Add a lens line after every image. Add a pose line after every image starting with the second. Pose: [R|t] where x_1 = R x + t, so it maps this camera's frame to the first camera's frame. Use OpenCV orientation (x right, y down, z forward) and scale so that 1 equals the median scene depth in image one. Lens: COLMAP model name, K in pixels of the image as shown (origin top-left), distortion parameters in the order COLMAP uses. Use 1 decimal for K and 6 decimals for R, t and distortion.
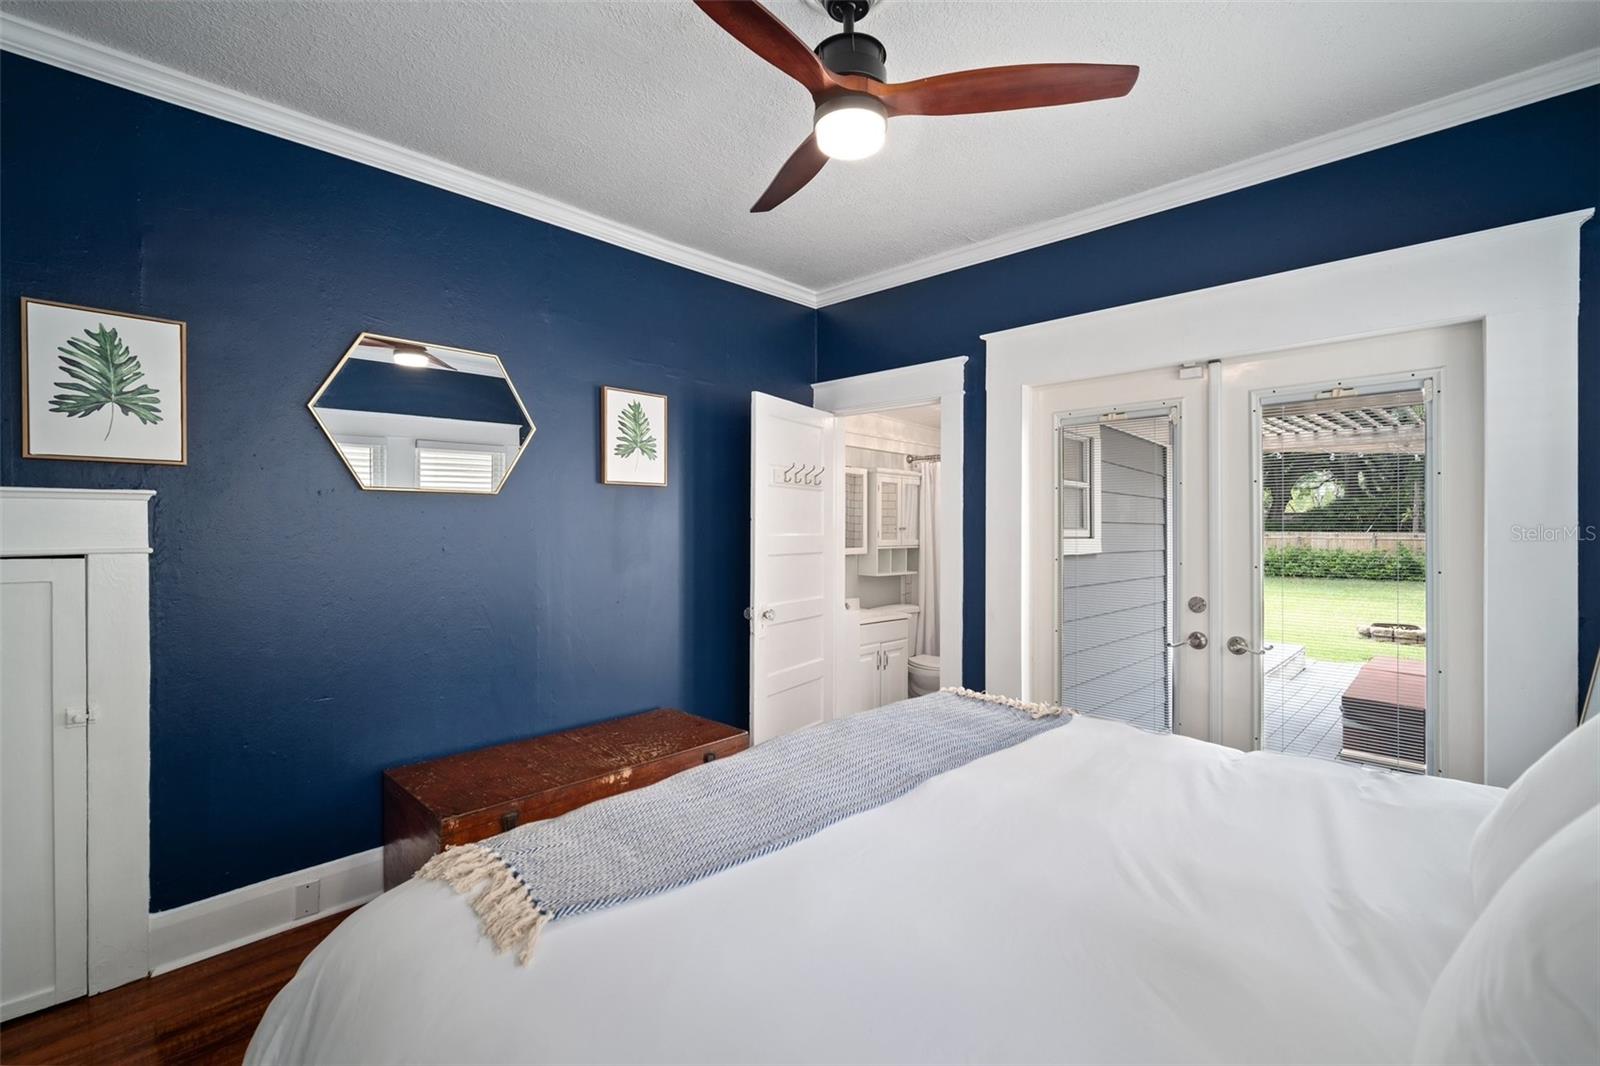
lens RADIAL K [[704.8, 0, 802.7], [0, 704.8, 528.1], [0, 0, 1]] dist [-0.013494, 0.004916]
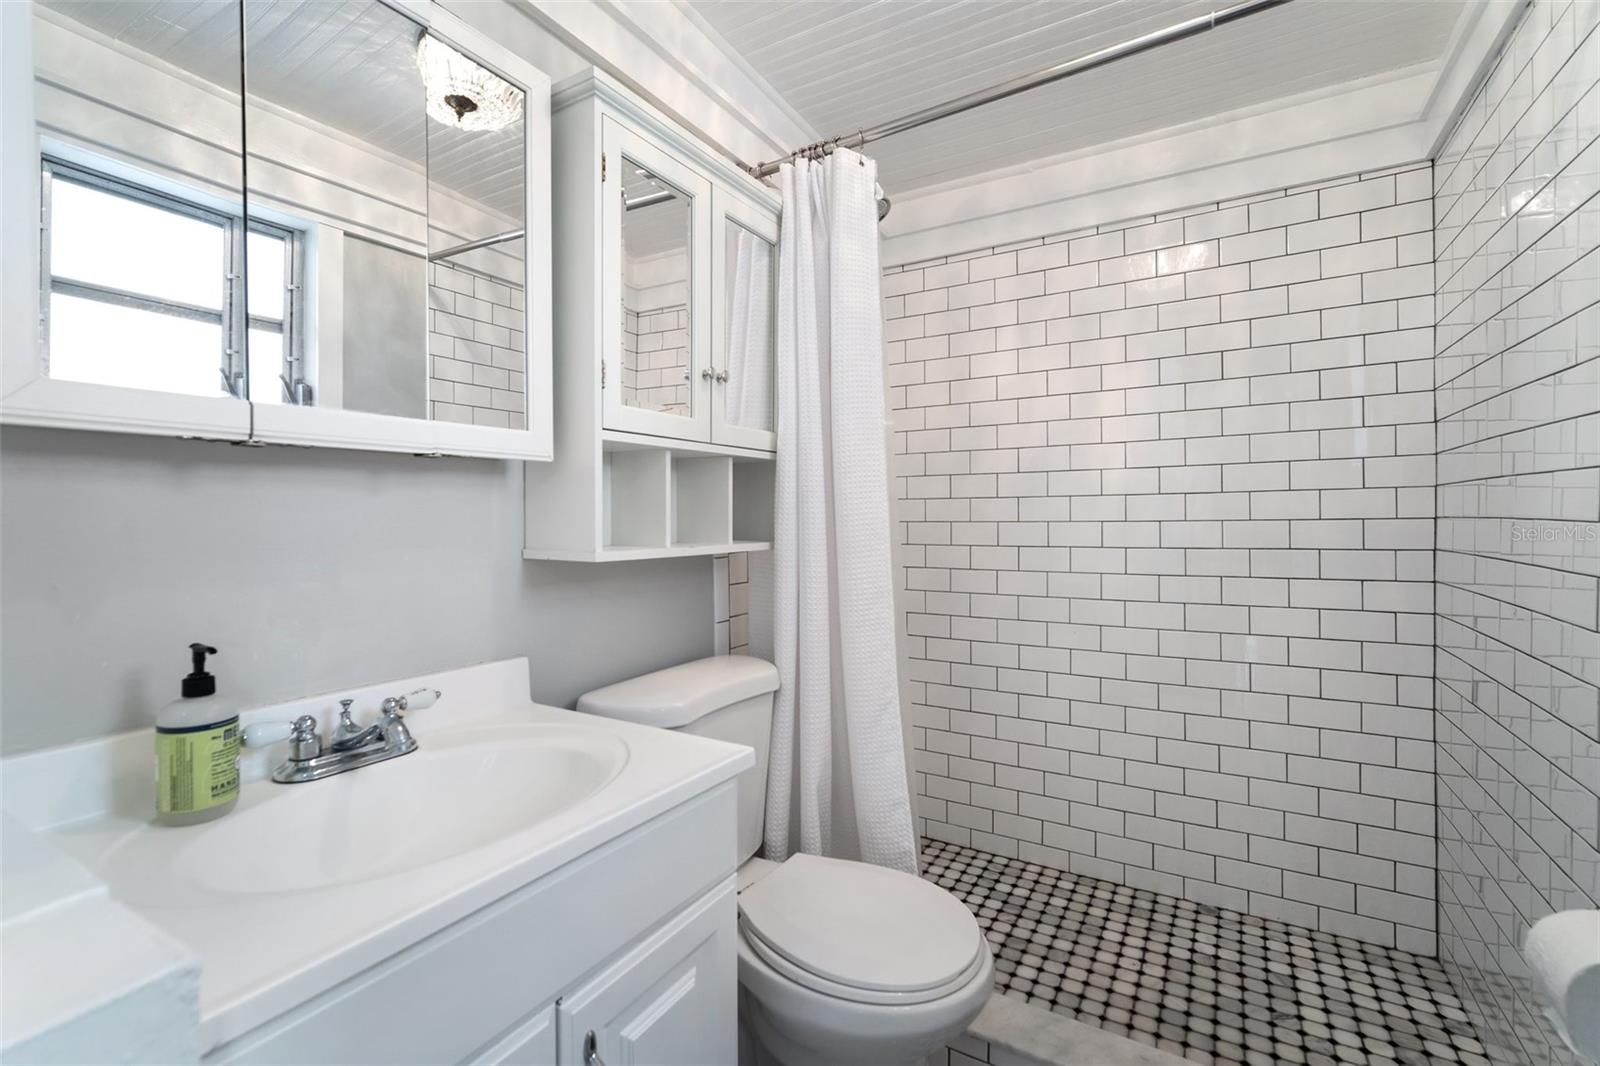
lens RADIAL K [[704.8, 0, 802.7], [0, 704.8, 528.1], [0, 0, 1]] dist [-0.013494, 0.004916]
pose [[0.971558, -0.008901, 0.236636, 0.110602], [0.005411, 0.999867, 0.015393, 0.052537], [-0.236742, -0.013675, 0.971476, 0.735123]]
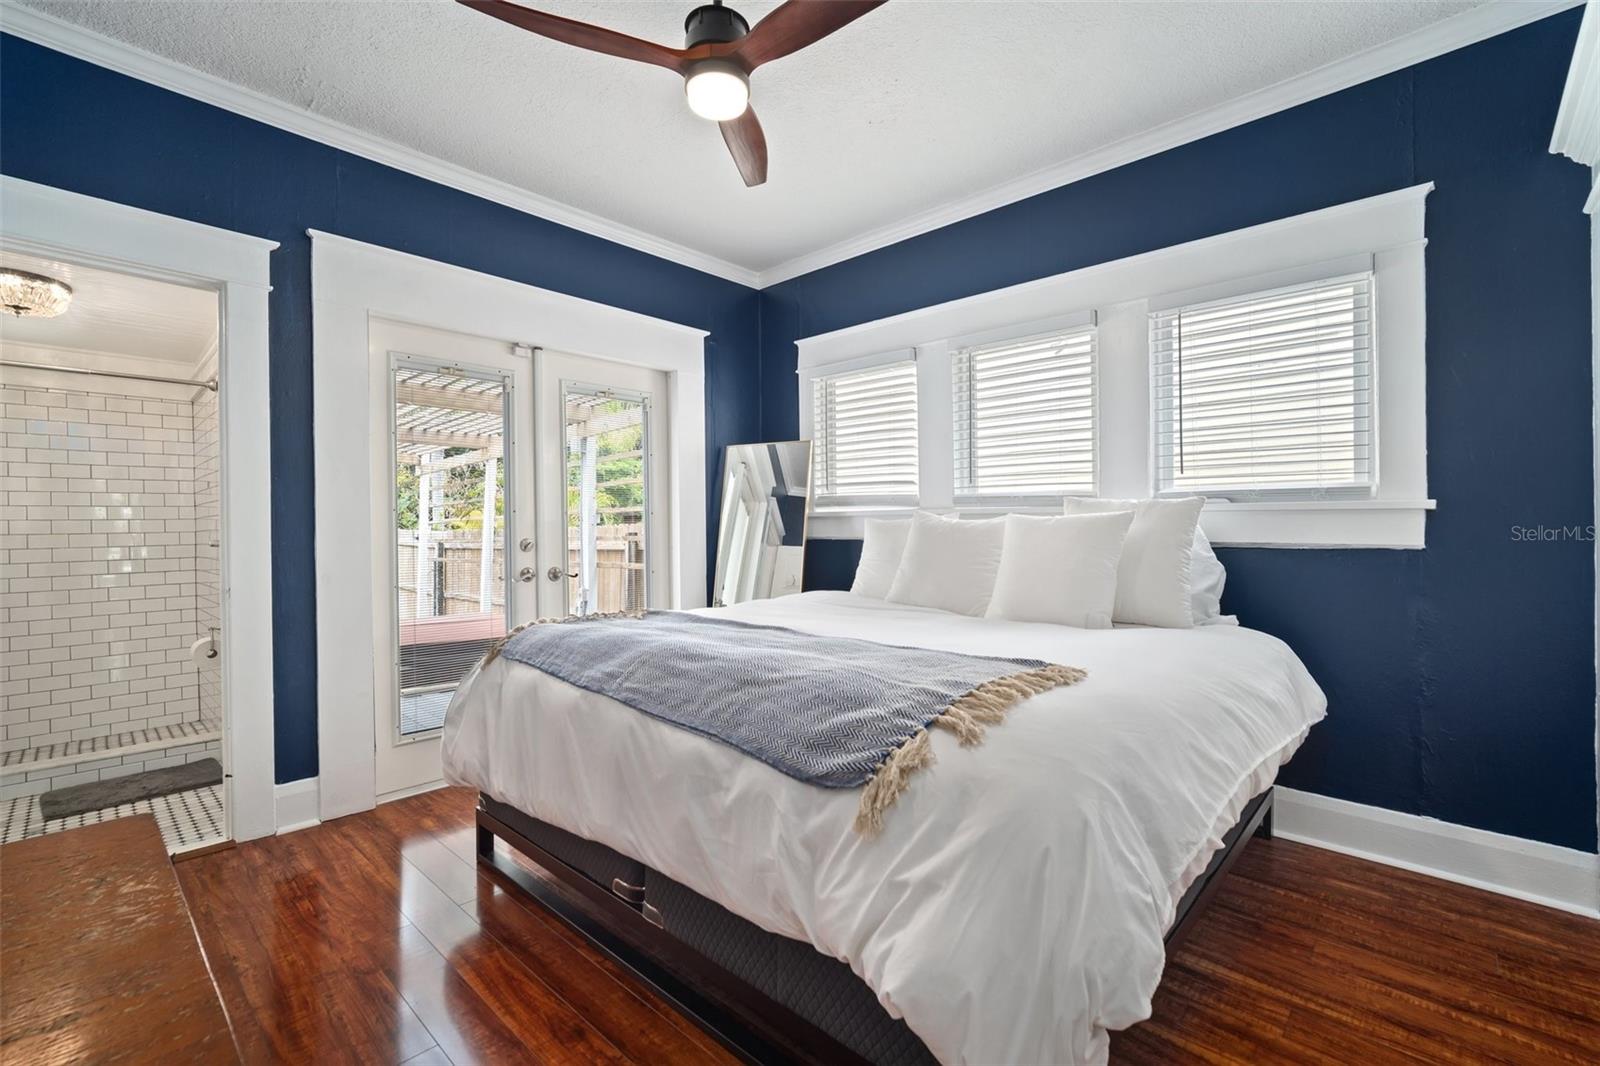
lens RADIAL K [[704.8, 0, 802.7], [0, 704.8, 528.1], [0, 0, 1]] dist [-0.013494, 0.004916]
pose [[-0.028677, 0.005733, 0.999572, -0.356468], [0.015212, 0.999870, -0.005298, 0.050315], [-0.999473, 0.015053, -0.028760, 0.302506]]
